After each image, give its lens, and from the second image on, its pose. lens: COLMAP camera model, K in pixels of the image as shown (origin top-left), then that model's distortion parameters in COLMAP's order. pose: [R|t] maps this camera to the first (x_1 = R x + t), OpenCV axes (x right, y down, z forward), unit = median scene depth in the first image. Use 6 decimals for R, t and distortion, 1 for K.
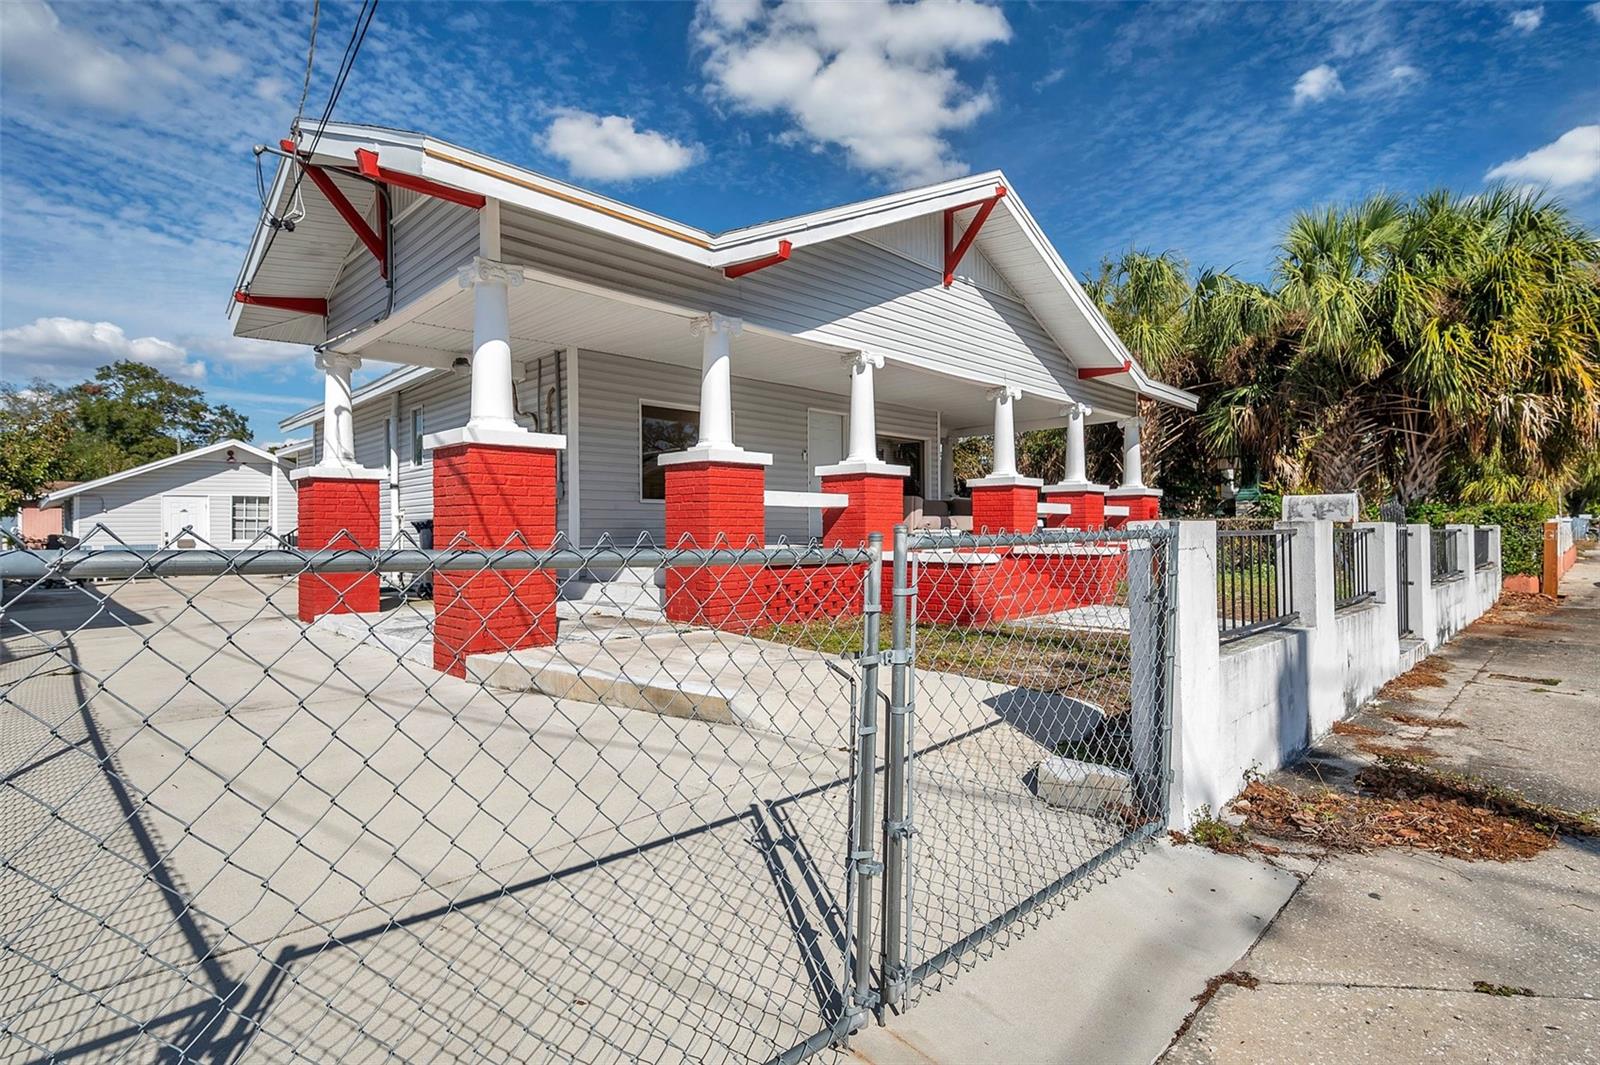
lens RADIAL K [[803.1, 0, 801.8], [0, 803.1, 535.0], [0, 0, 1]] dist [0.001648, -0.000105]
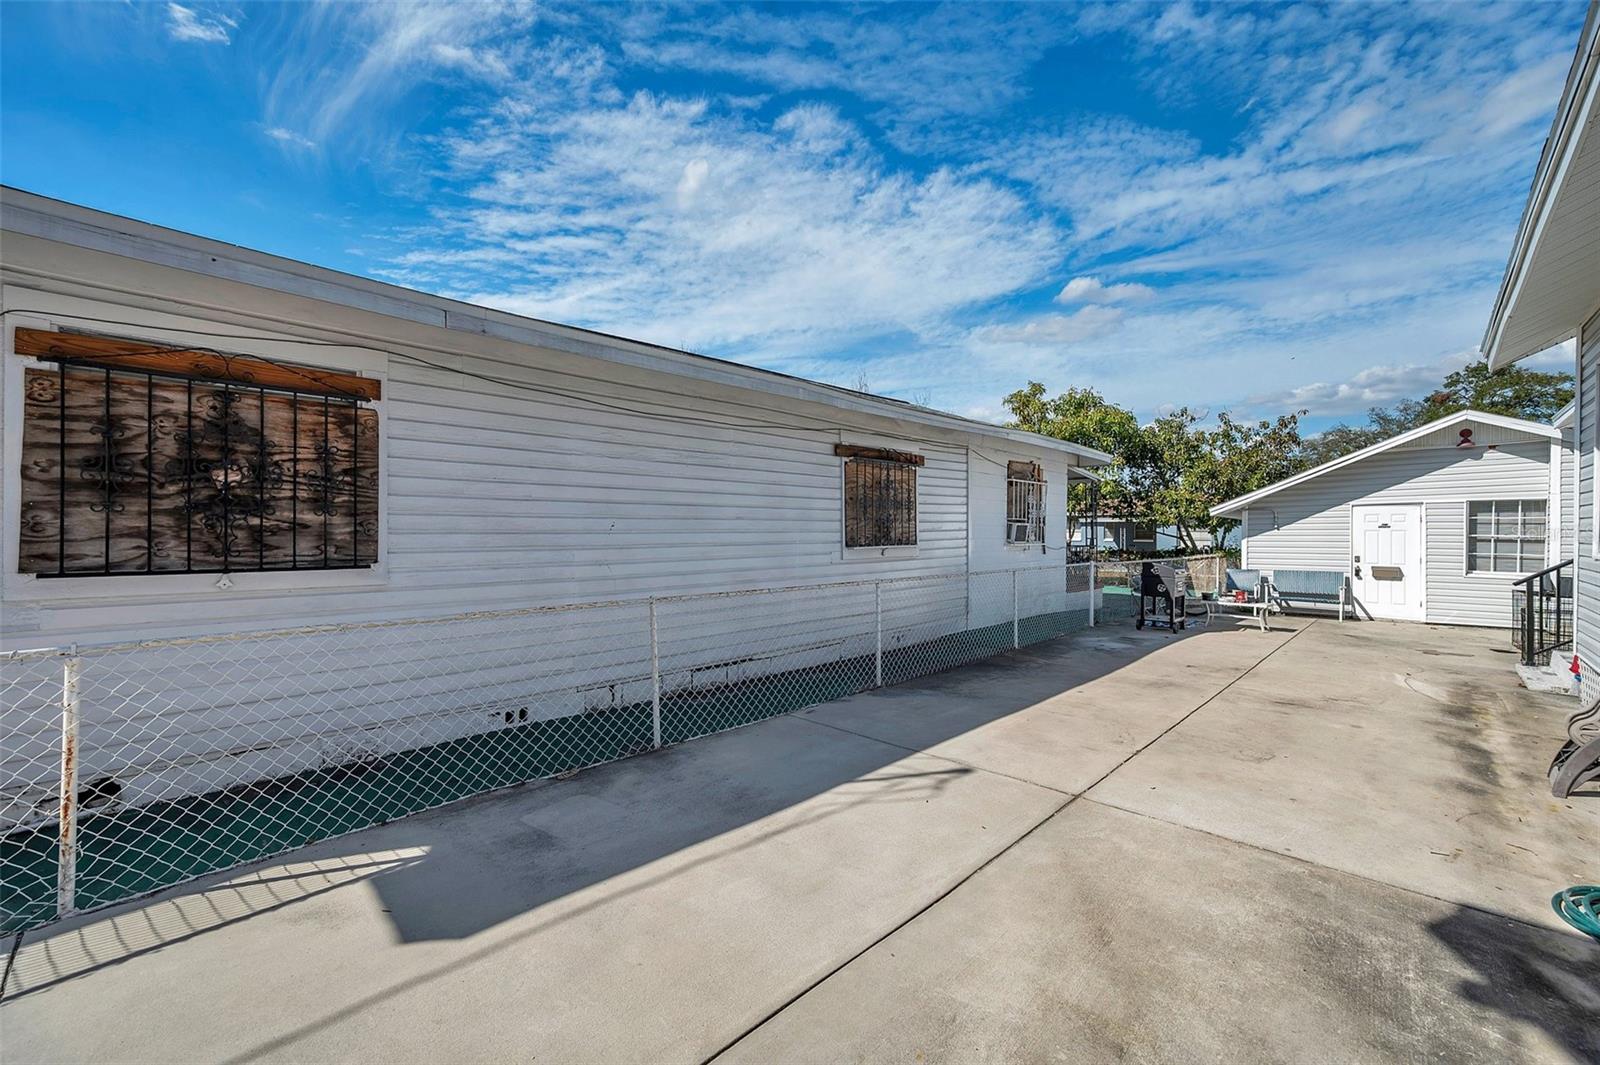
lens RADIAL K [[633.0, 0, 800.1], [0, 633.0, 528.1], [0, 0, 1]] dist [-0.002173, 0.000870]
pose [[0.017767, 0.003739, -0.999835, -0.223263], [-0.007686, 0.999964, 0.003603, -0.025236], [0.999813, 0.007620, 0.017796, 0.465811]]
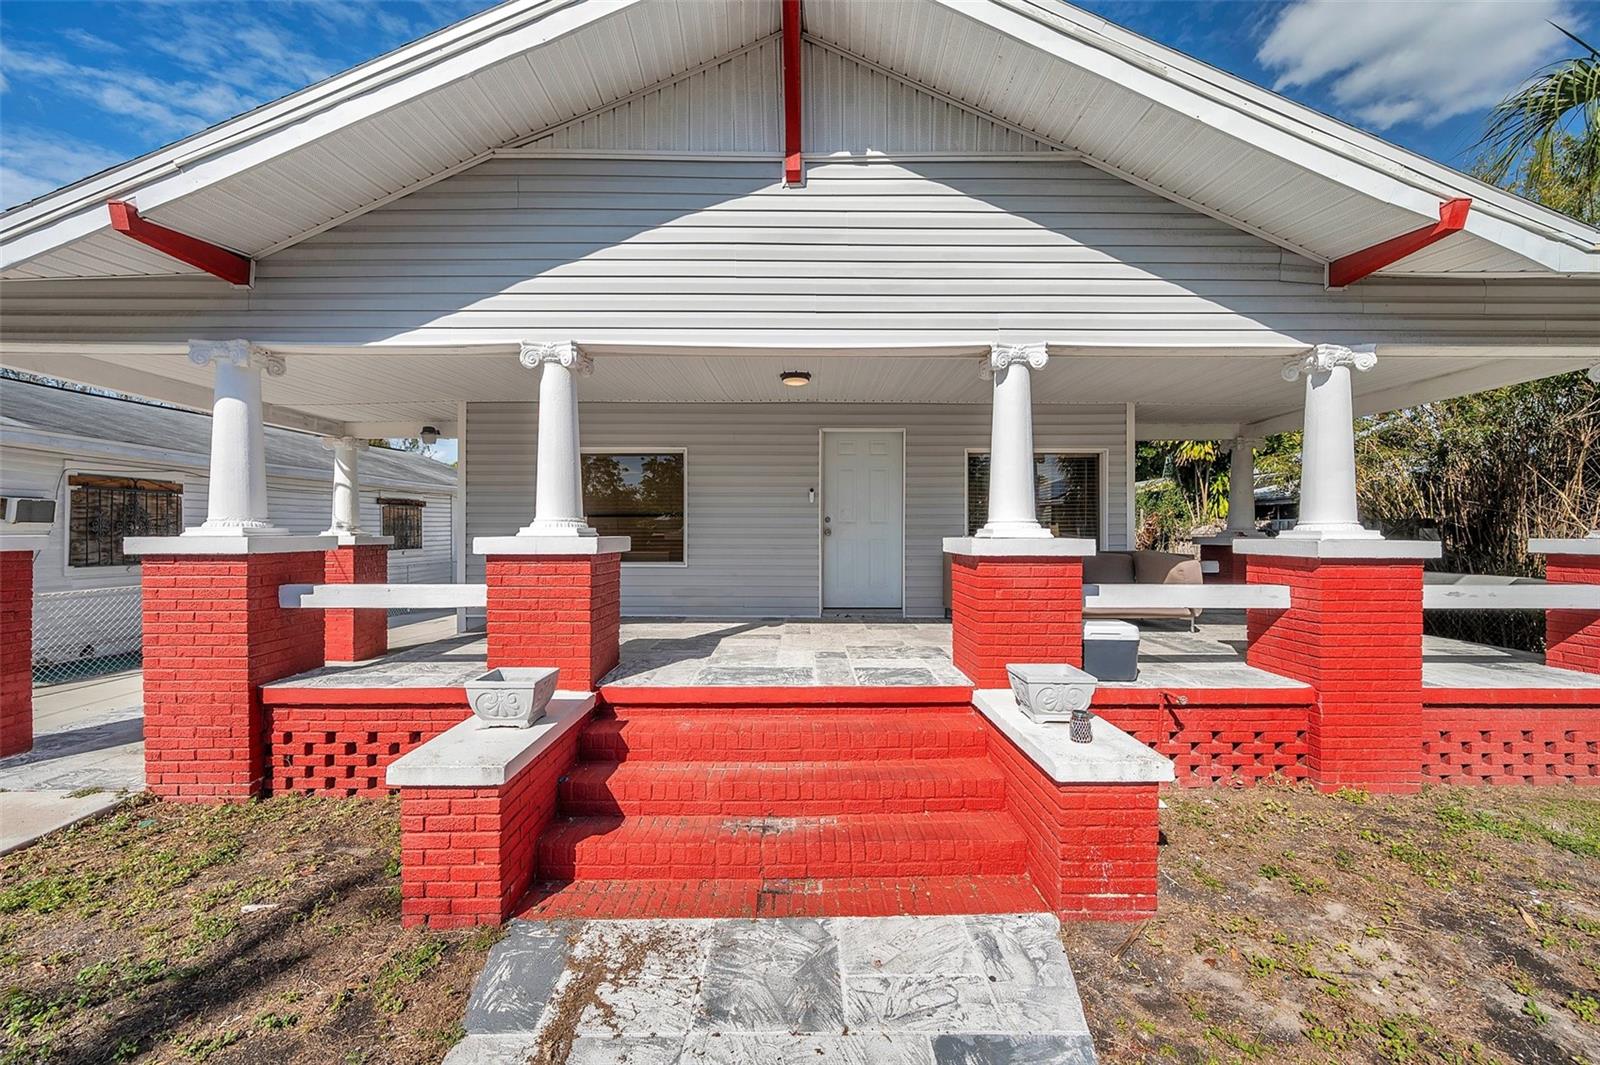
lens RADIAL K [[633.0, 0, 800.3], [0, 633.0, 528.9], [0, 0, 1]] dist [-0.002173, 0.000870]
pose [[0.706589, 0.002974, -0.707618, 0.224560], [-0.007606, 0.999965, -0.003392, -0.037983], [0.707583, 0.007779, 0.706587, 0.334530]]
